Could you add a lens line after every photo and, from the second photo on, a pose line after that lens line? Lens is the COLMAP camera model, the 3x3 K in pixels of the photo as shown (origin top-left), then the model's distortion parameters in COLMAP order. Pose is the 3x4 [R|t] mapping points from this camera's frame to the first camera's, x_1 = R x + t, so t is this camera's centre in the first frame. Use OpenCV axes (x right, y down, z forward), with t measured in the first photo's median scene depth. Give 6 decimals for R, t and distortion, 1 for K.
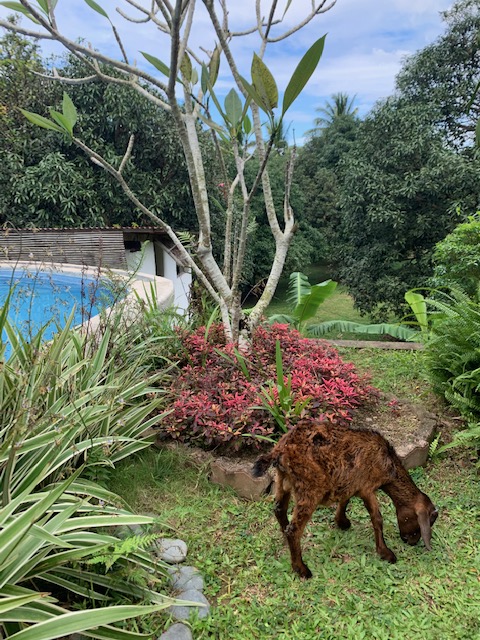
lens RADIAL K [[483.8, 0, 240.0], [0, 483.8, 320.0], [0, 0, 1]] dist [0.046690, -0.005742]
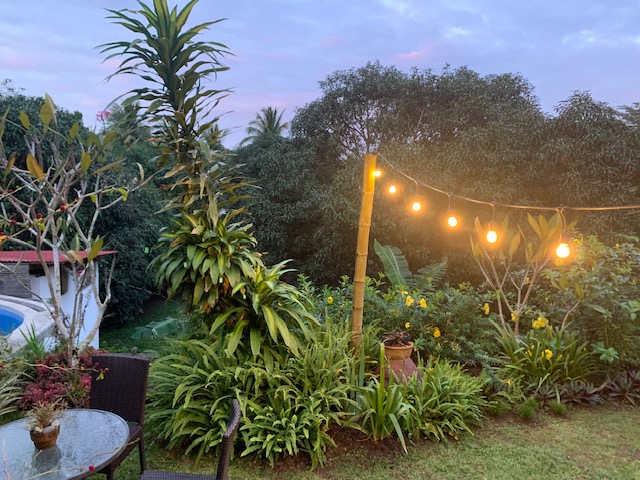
lens RADIAL K [[483.8, 0, 320.0], [0, 483.8, 240.0], [0, 0, 1]] dist [0.046690, -0.005742]
pose [[0.962330, 0.017457, 0.271324, 0.343298], [0.020438, 0.990469, -0.136214, -0.125305], [-0.271116, 0.136628, 0.952801, -1.061424]]
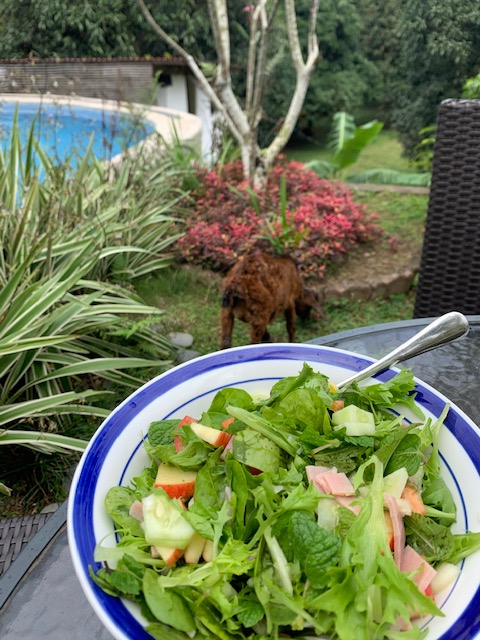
lens RADIAL K [[486.5, 0, 251.4], [0, 486.5, 321.7], [0, 0, 1]] dist [0.001566, -0.000498]
pose [[0.997558, 0.041009, -0.056538, 0.049779], [-0.022144, 0.953418, 0.300840, 0.016263], [0.066241, -0.298853, 0.951997, -0.080442]]
